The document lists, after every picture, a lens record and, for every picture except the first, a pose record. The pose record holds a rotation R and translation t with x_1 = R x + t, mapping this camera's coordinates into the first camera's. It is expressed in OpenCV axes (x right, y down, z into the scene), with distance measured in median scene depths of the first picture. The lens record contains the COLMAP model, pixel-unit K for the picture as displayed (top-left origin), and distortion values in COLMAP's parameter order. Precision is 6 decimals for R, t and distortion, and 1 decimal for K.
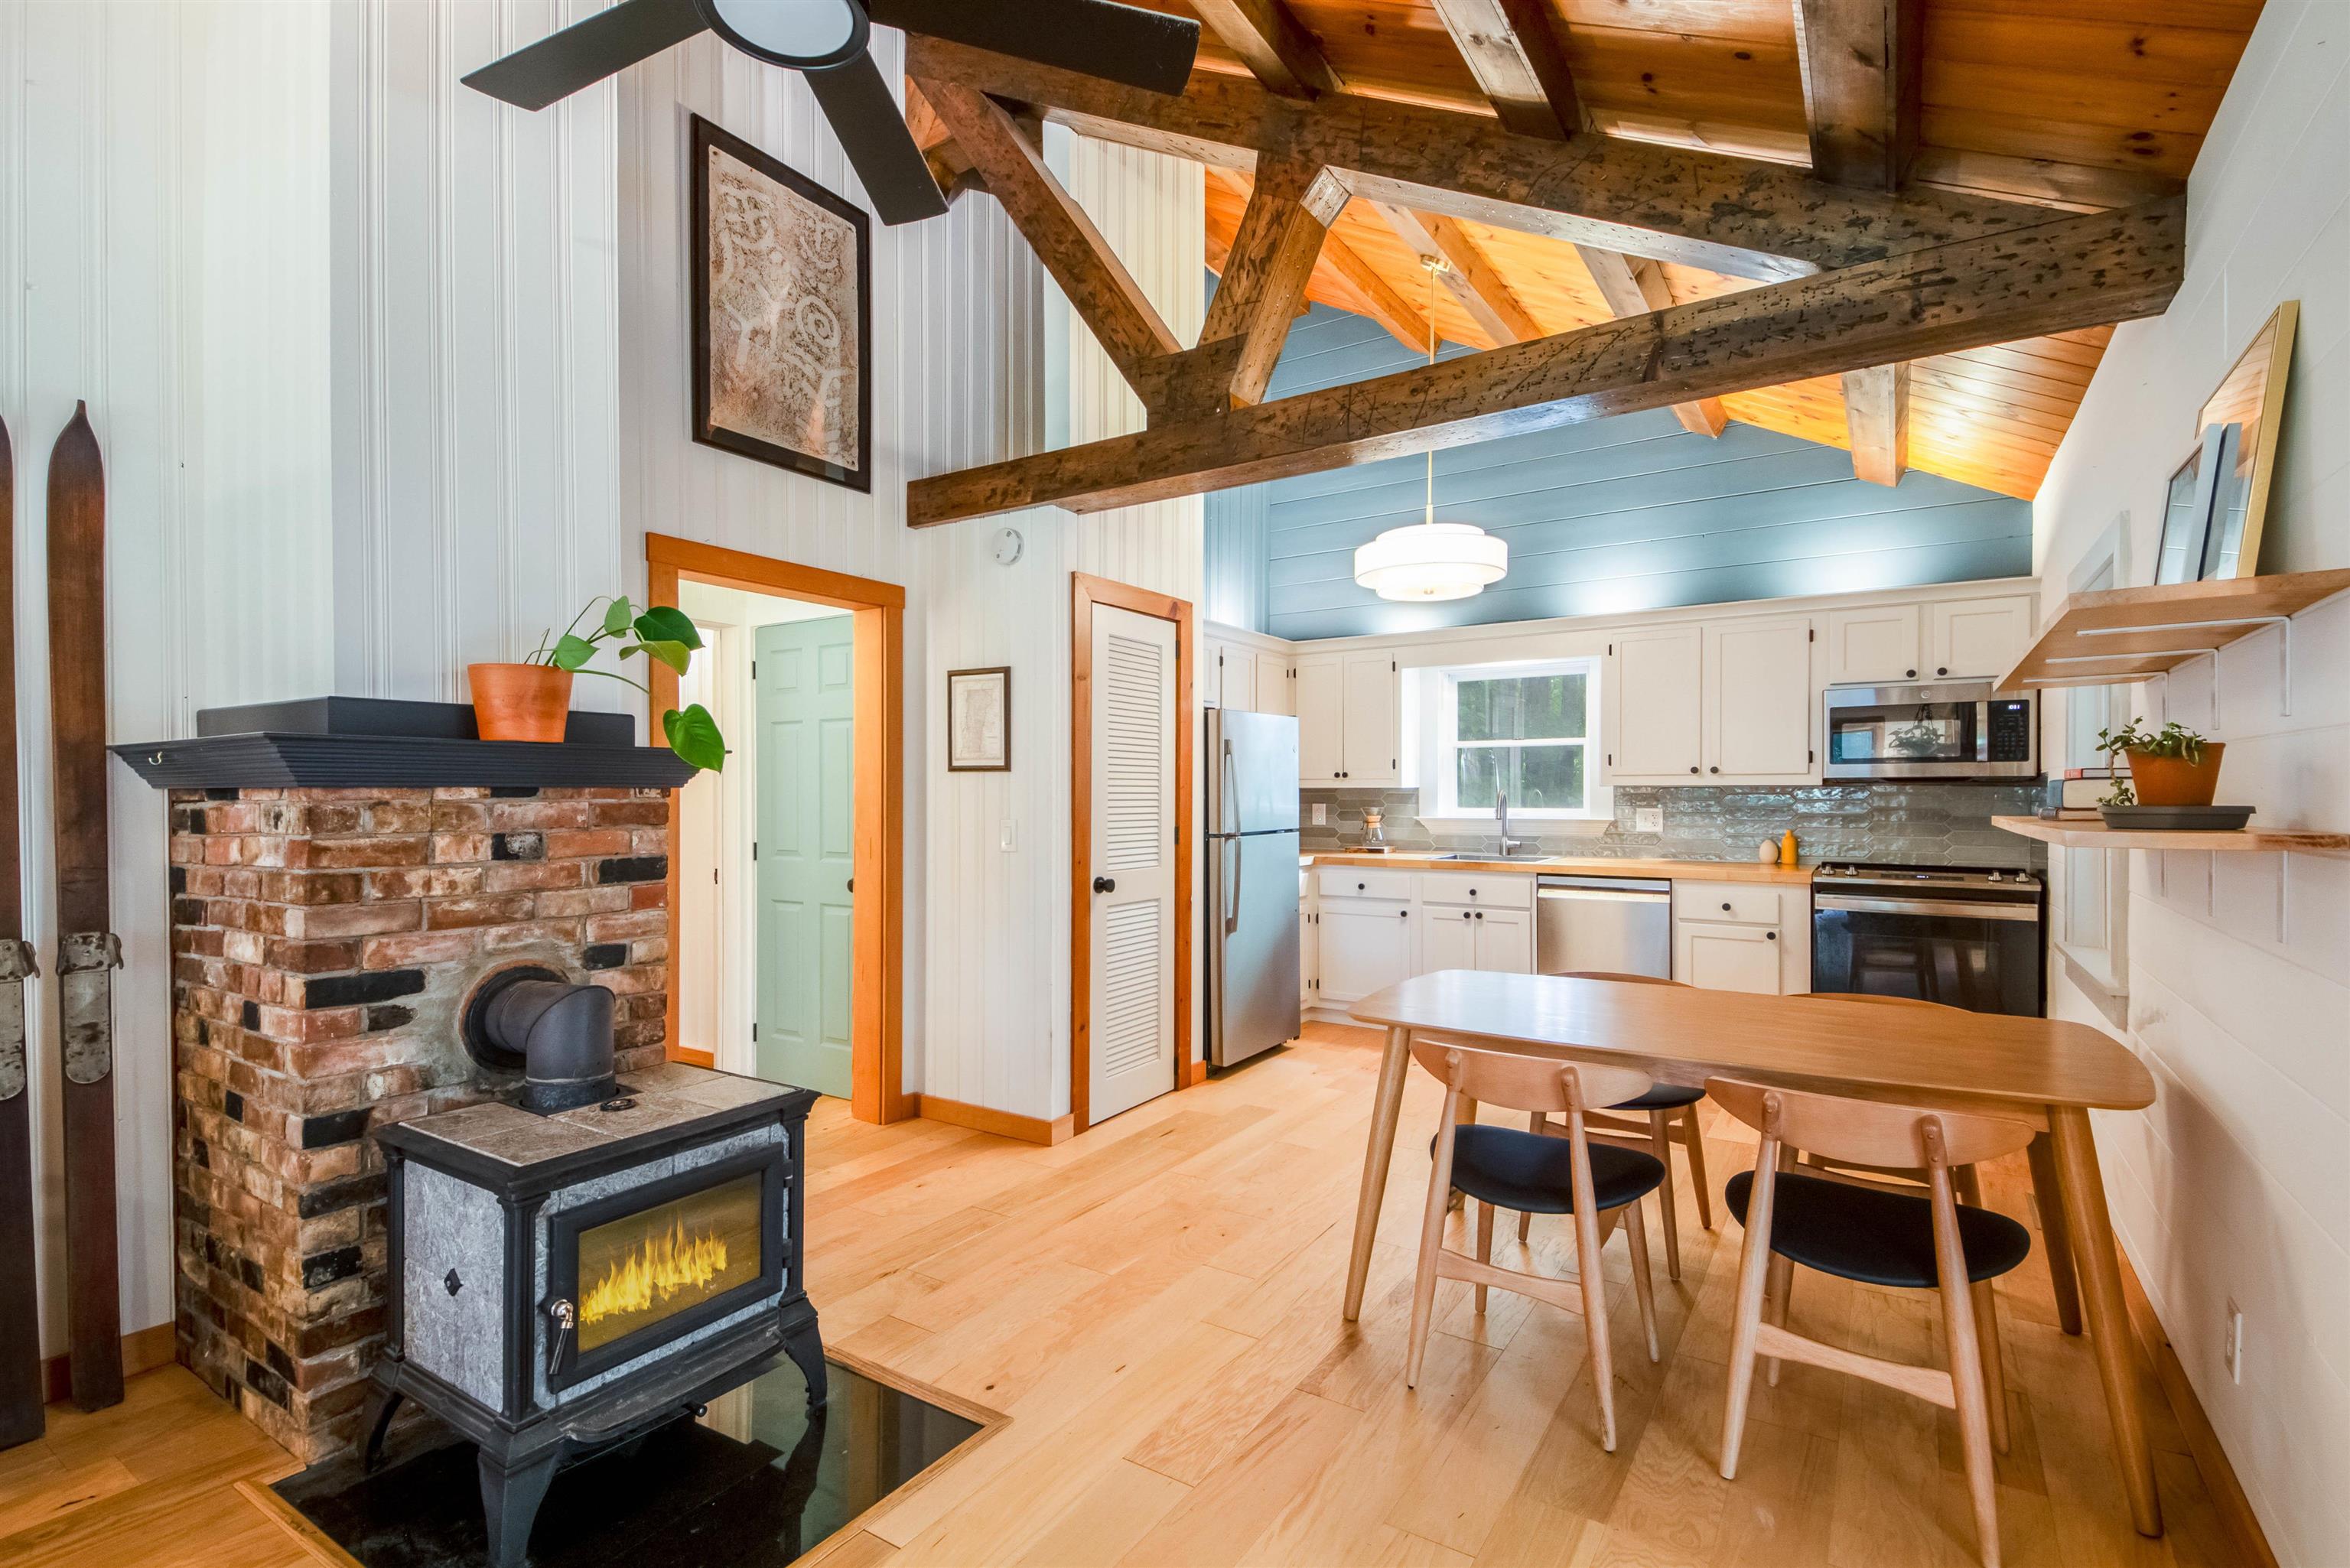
lens RADIAL K [[1111.4, 0, 1136.9], [0, 1111.4, 789.8], [0, 0, 1]] dist [0.019258, -0.001842]
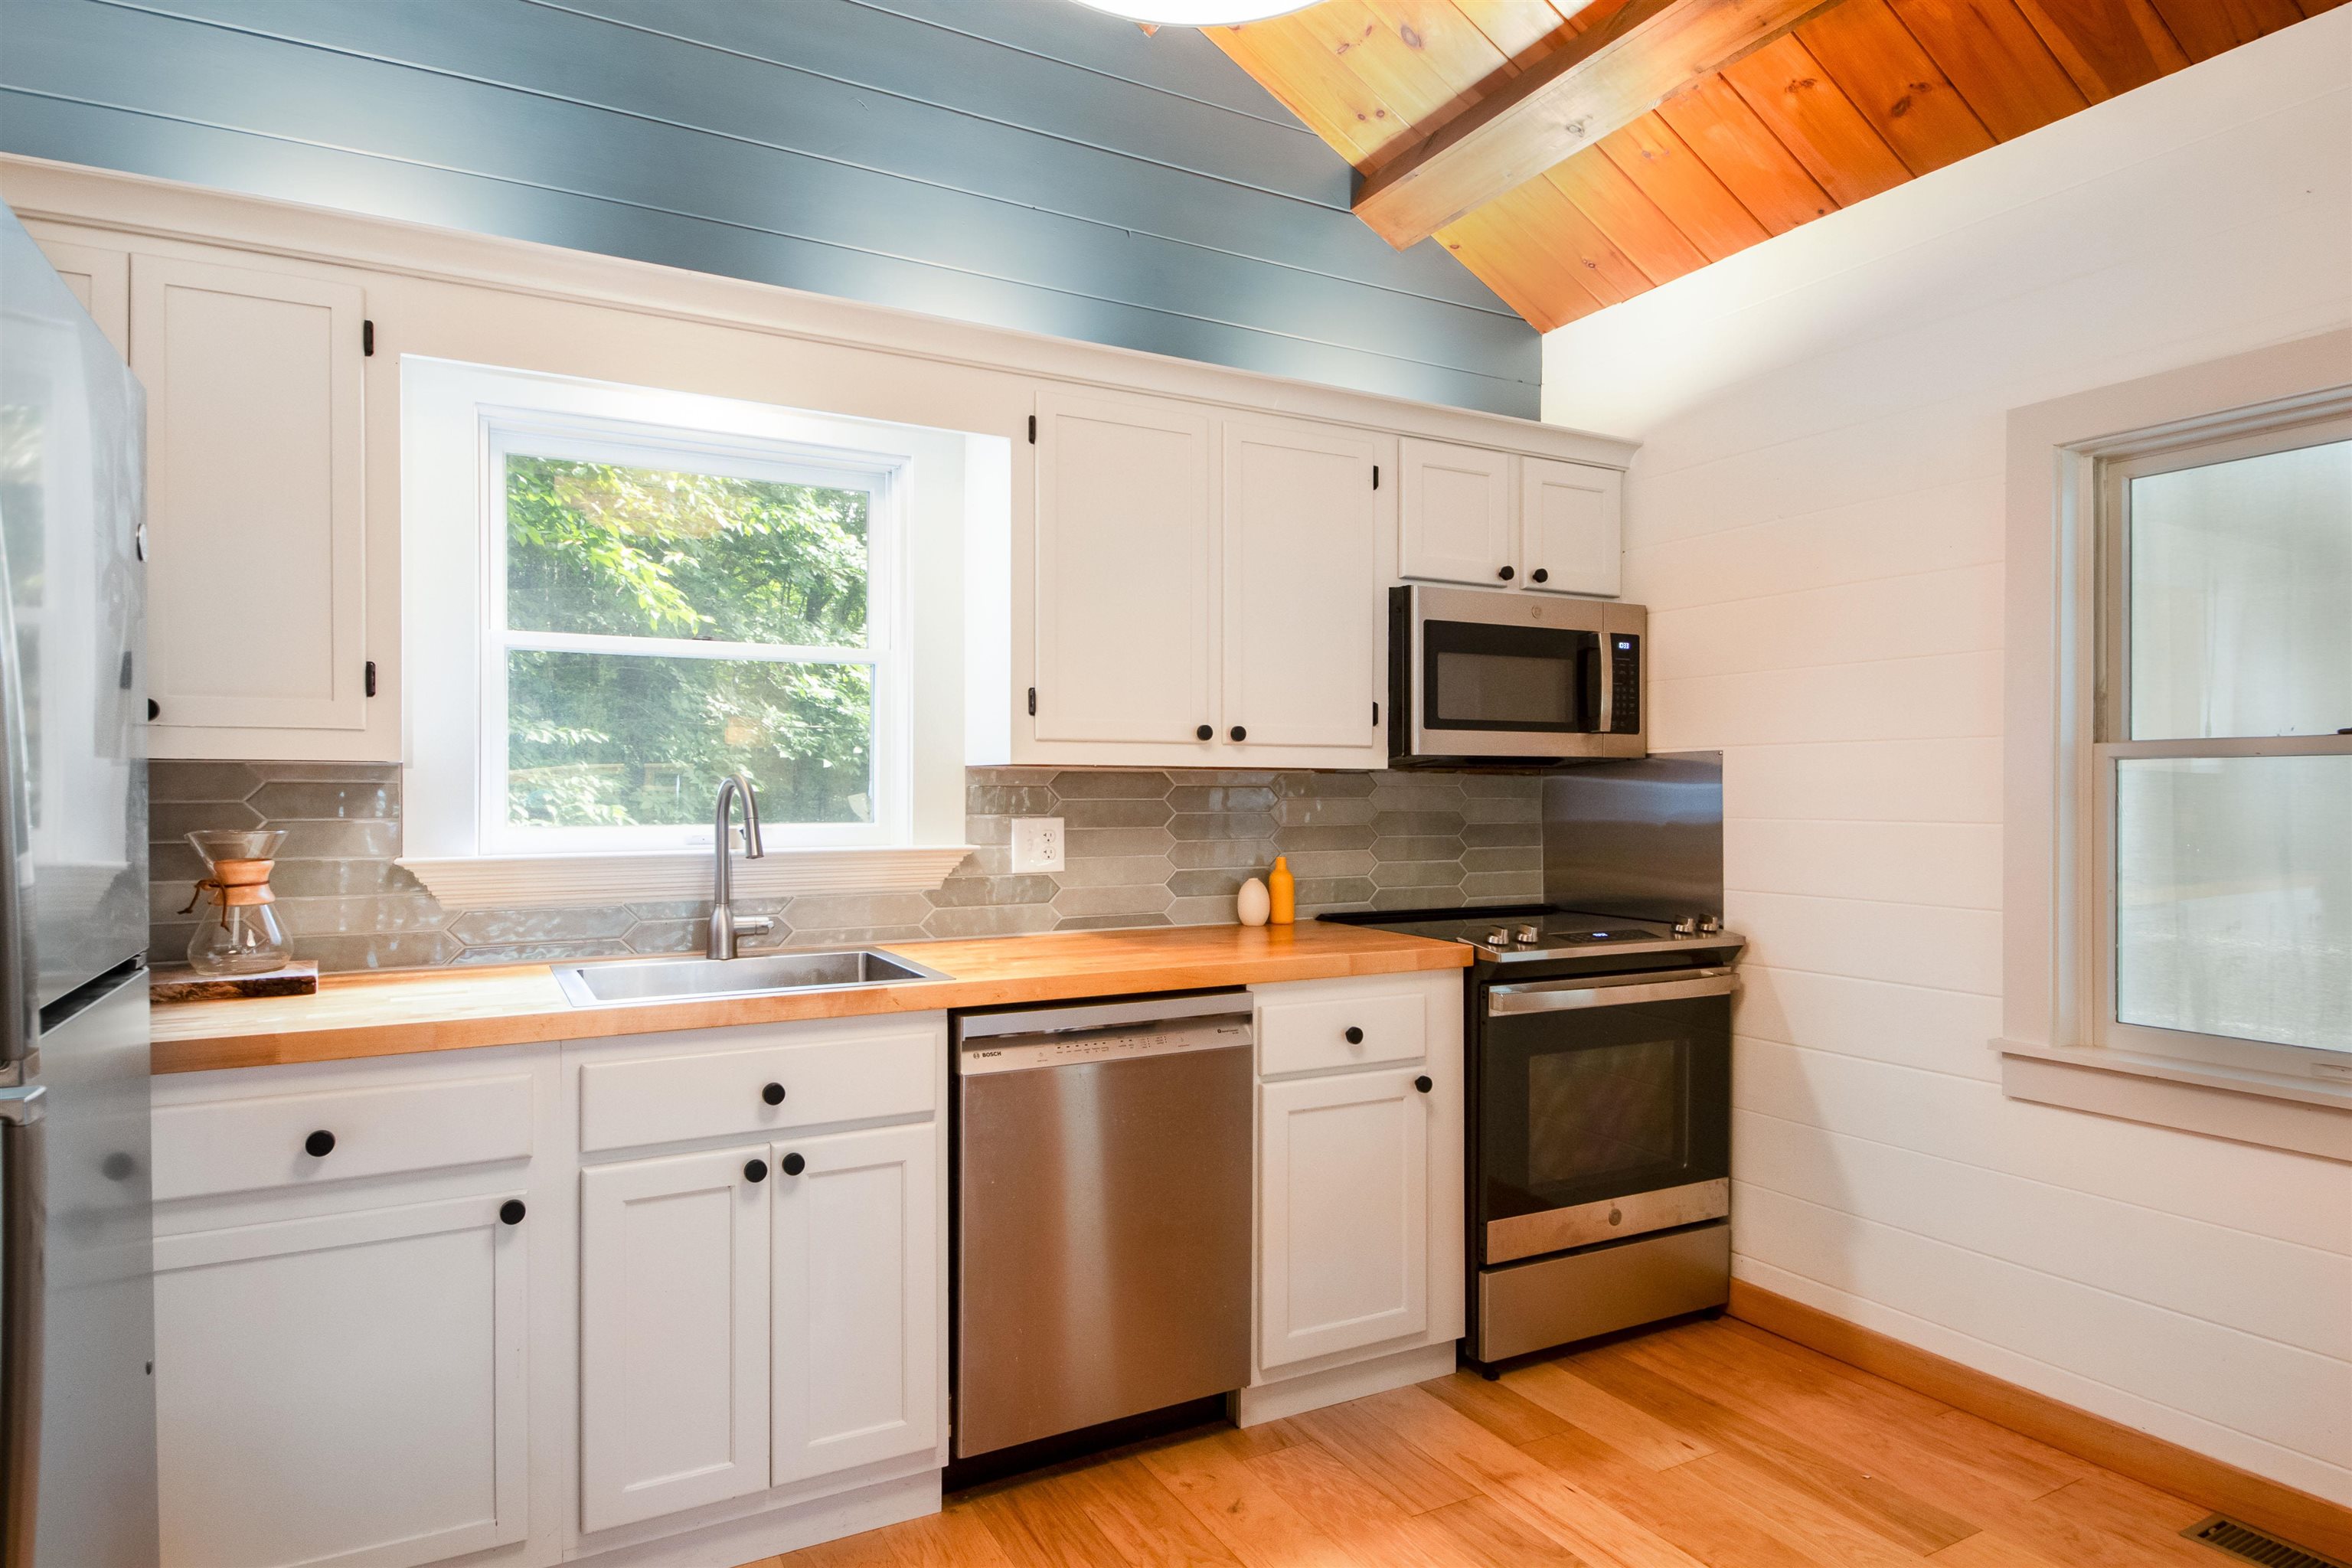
lens RADIAL K [[1326.4, 0, 1197.4], [0, 1326.4, 800.3], [0, 0, 1]] dist [0.017743, -0.001962]
pose [[0.457390, -0.003029, 0.889261, 0.021990], [-0.003378, 0.999981, 0.005143, 0.006429], [-0.889260, -0.005356, 0.457371, 0.720200]]
